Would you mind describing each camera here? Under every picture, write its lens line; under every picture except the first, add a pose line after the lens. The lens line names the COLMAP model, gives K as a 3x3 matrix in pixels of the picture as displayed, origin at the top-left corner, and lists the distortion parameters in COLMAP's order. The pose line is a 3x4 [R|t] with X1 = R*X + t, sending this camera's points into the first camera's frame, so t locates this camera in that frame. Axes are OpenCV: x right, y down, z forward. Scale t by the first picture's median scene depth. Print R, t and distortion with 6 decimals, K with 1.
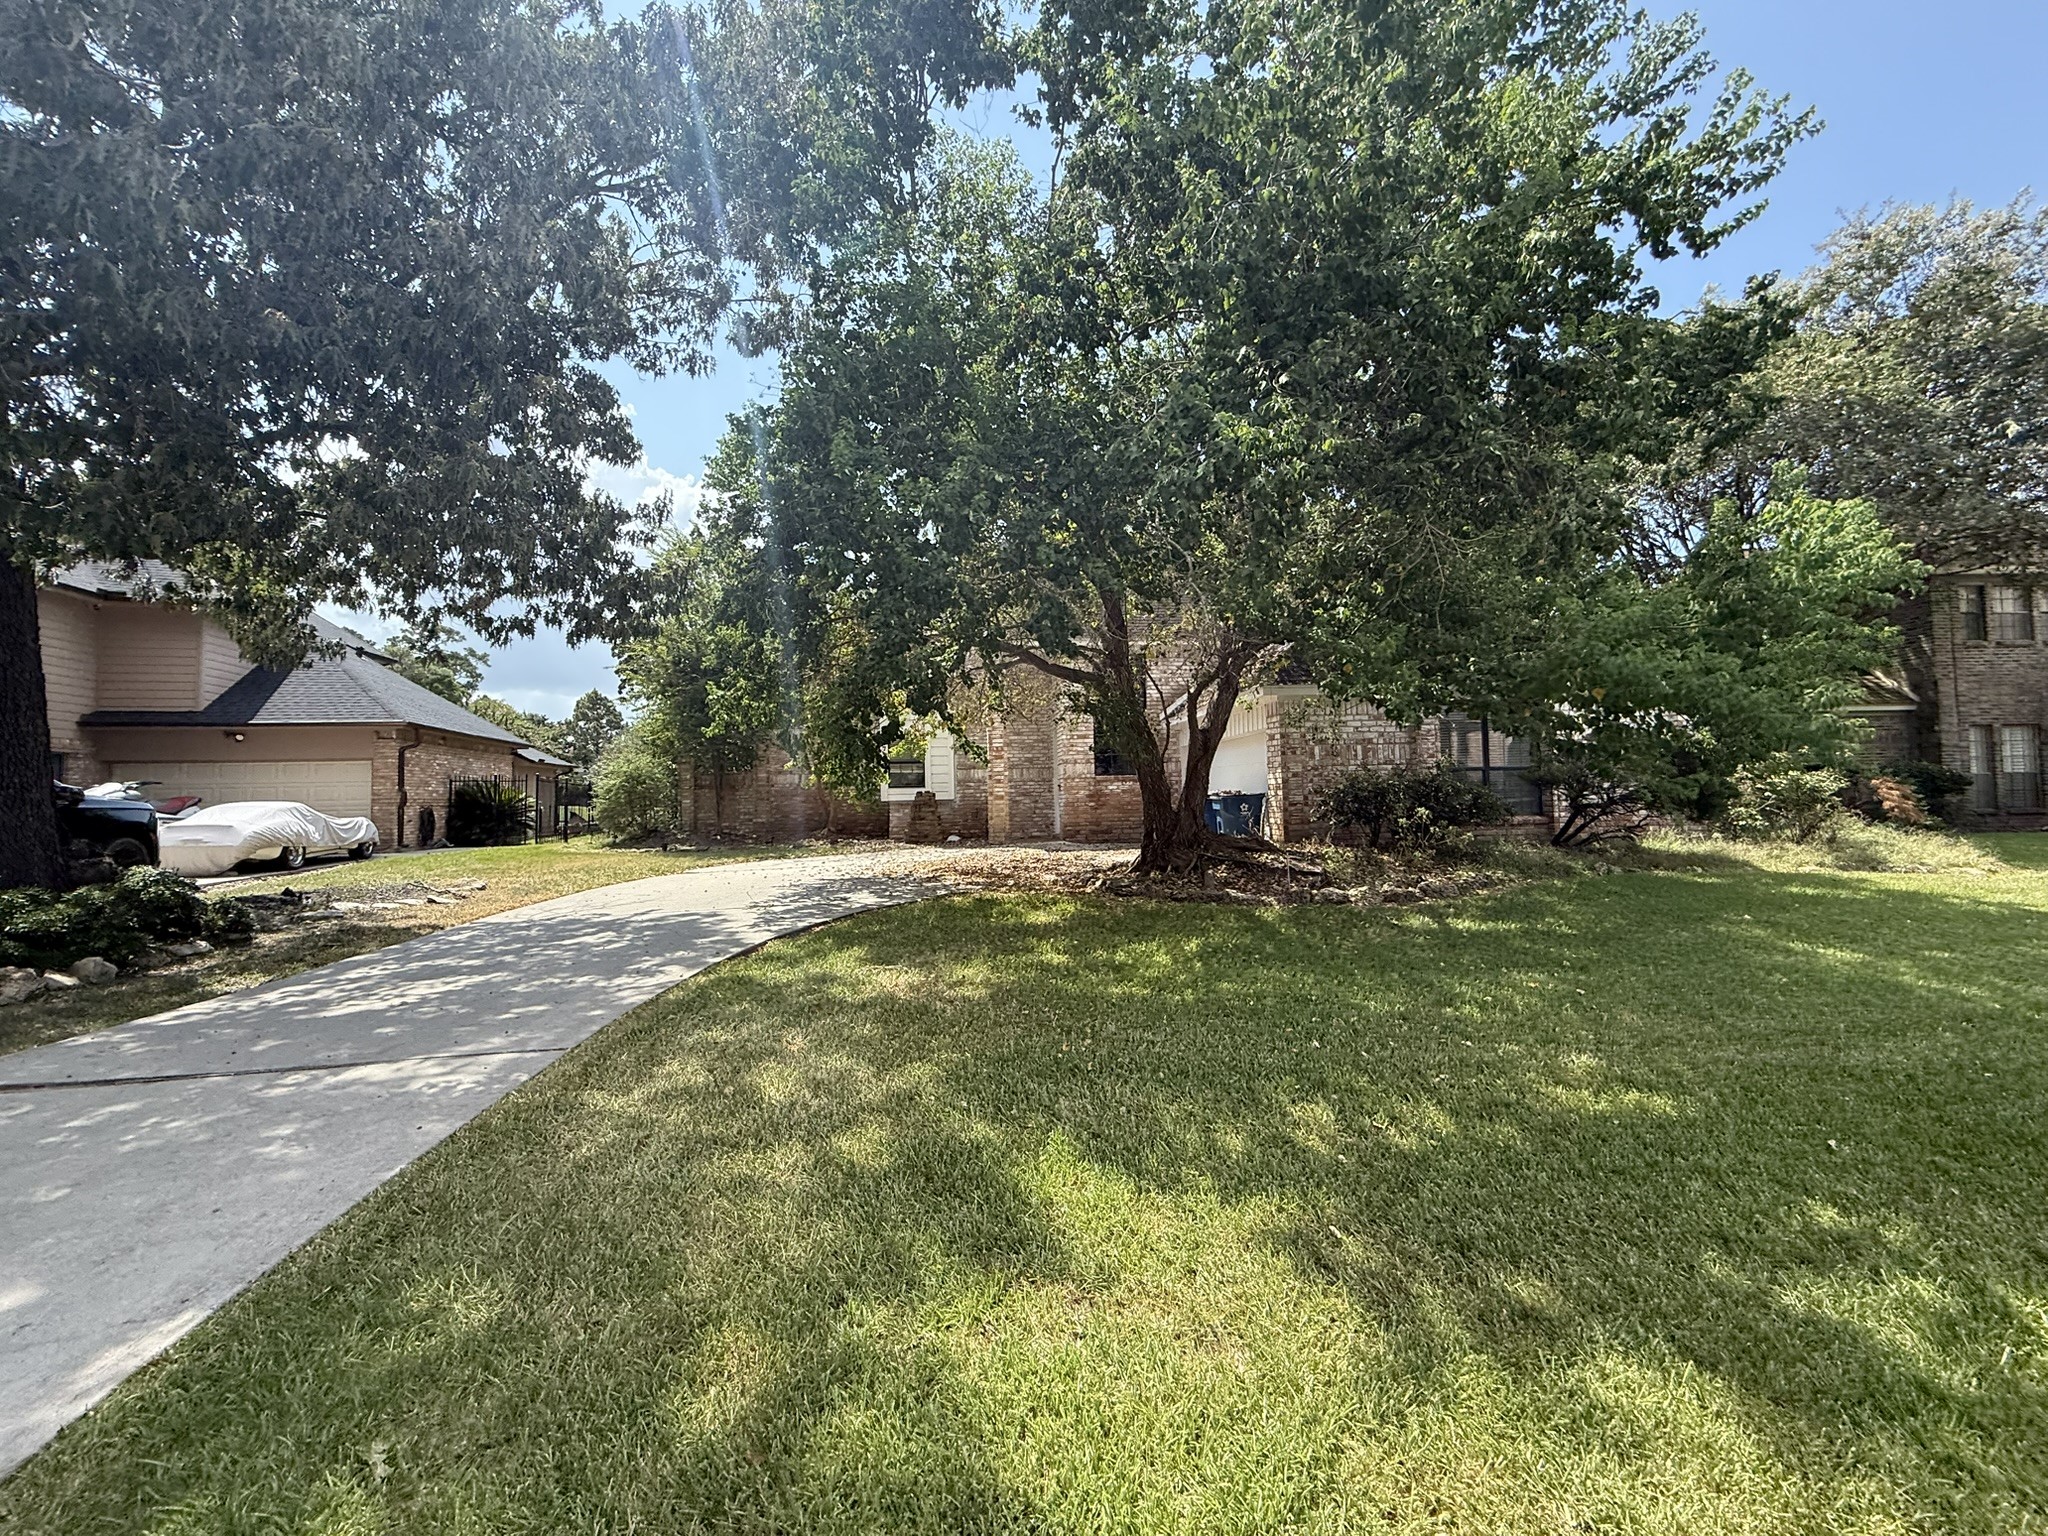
lens RADIAL K [[813.0, 0, 1006.5], [0, 813.0, 767.1], [0, 0, 1]] dist [-0.000043, 0.000394]
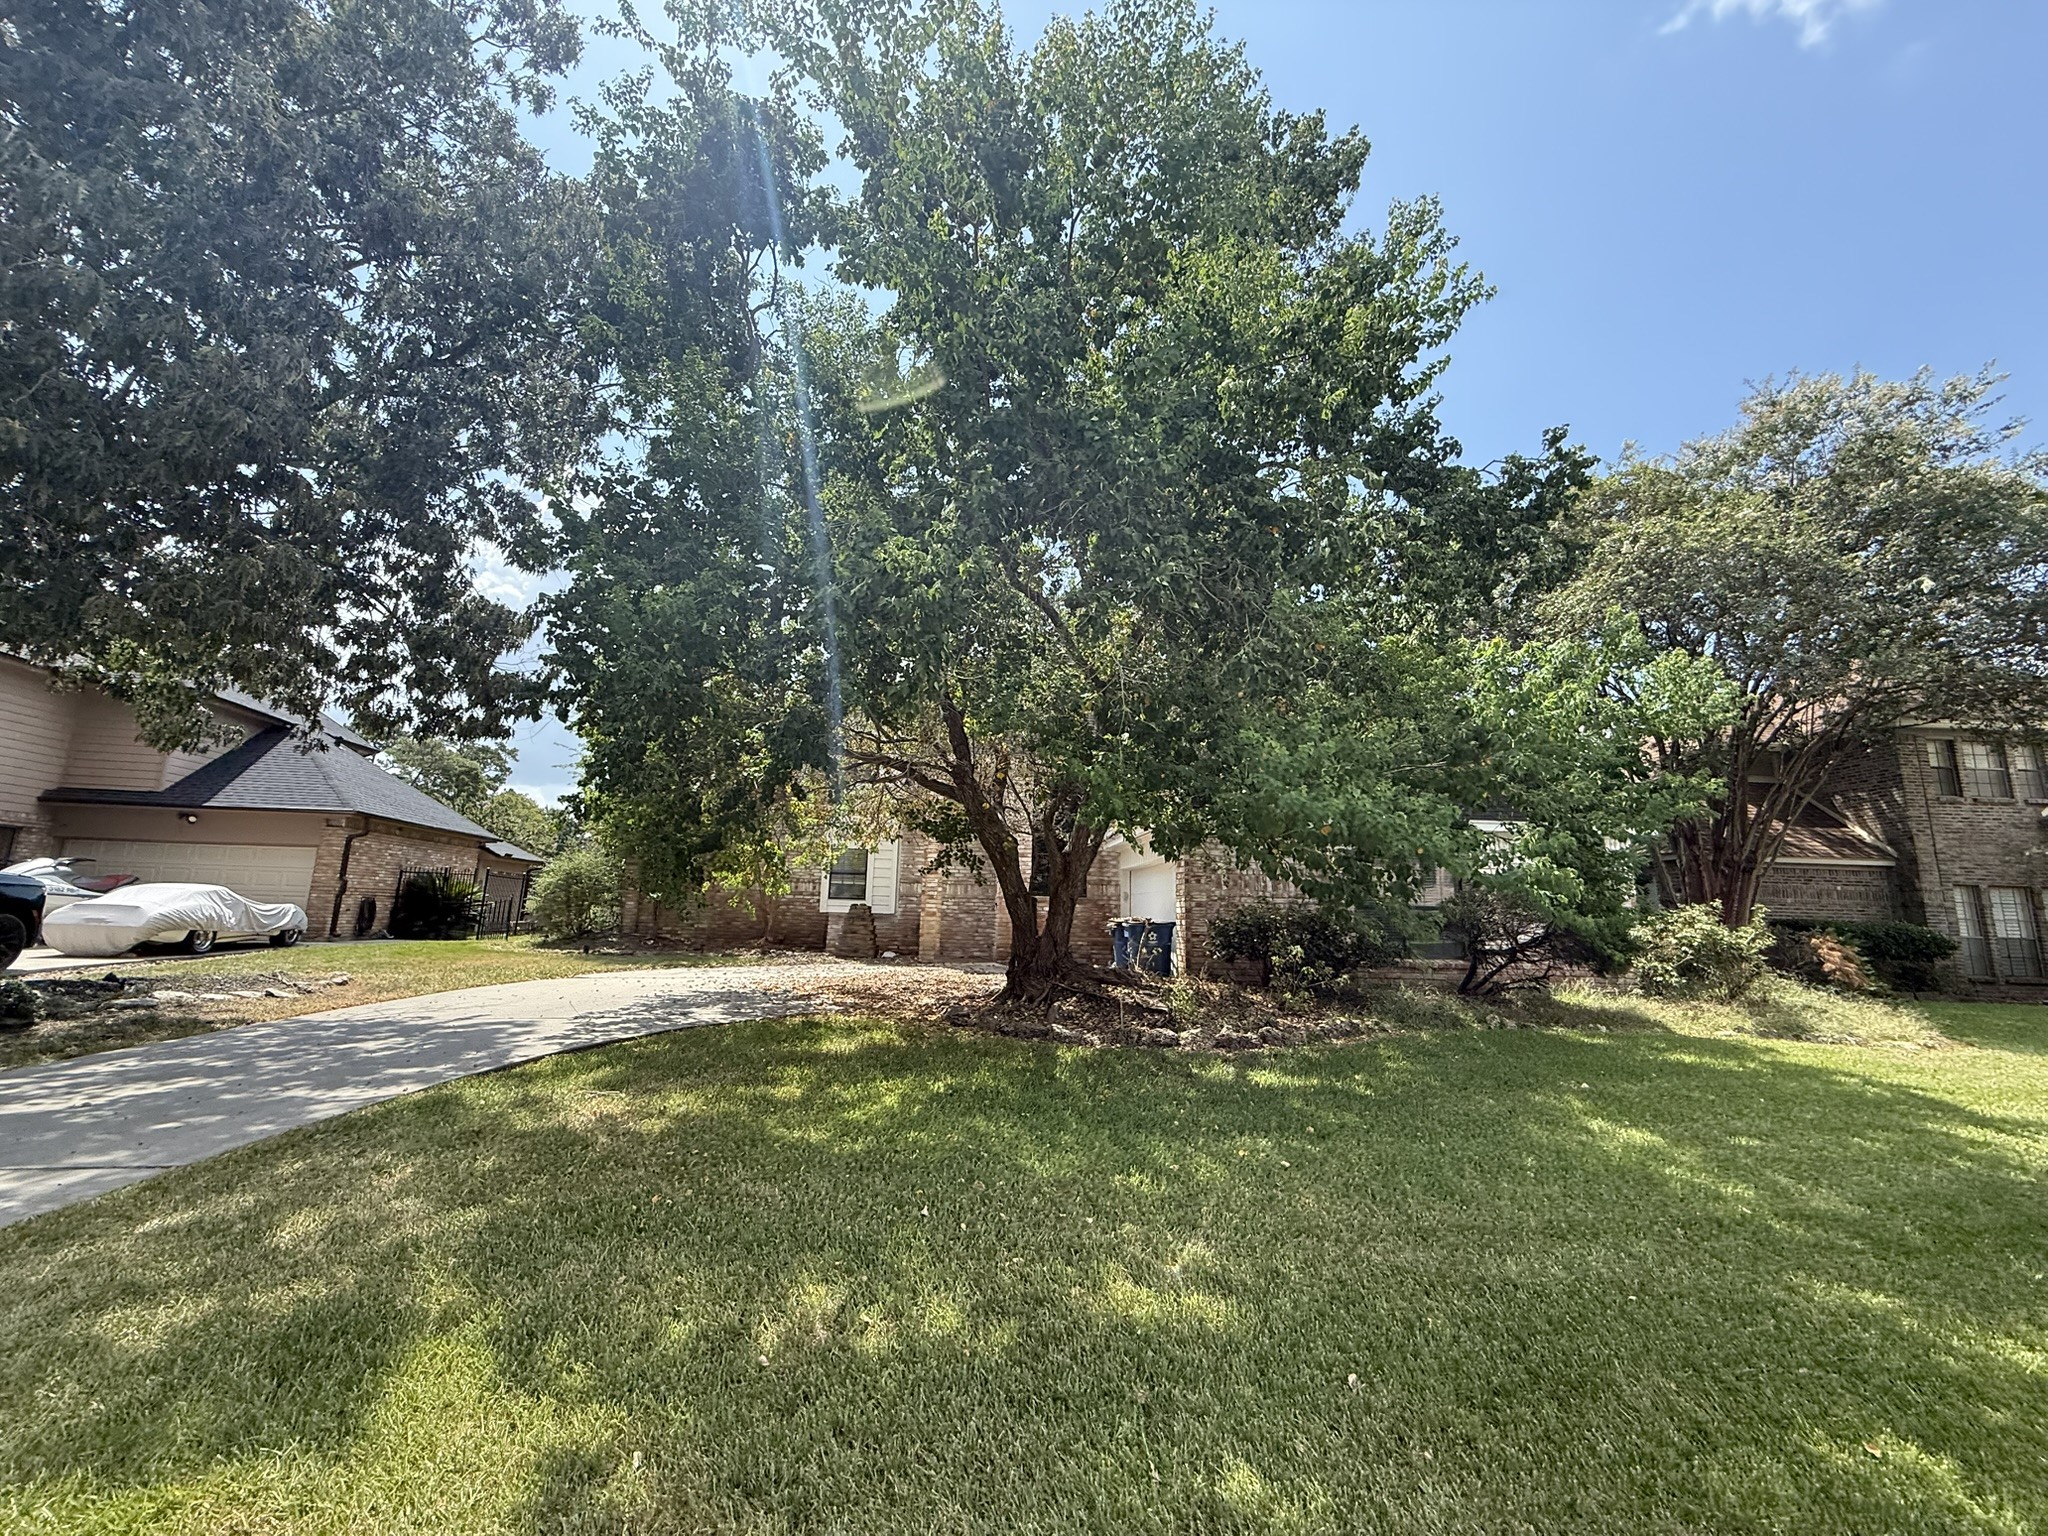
lens RADIAL K [[813.0, 0, 1006.5], [0, 813.0, 767.1], [0, 0, 1]] dist [-0.000043, 0.000394]
pose [[0.998549, 0.040662, -0.035303, 0.151461], [-0.045223, 0.989140, -0.139849, -0.006387], [0.029233, 0.141242, 0.989543, 0.016361]]
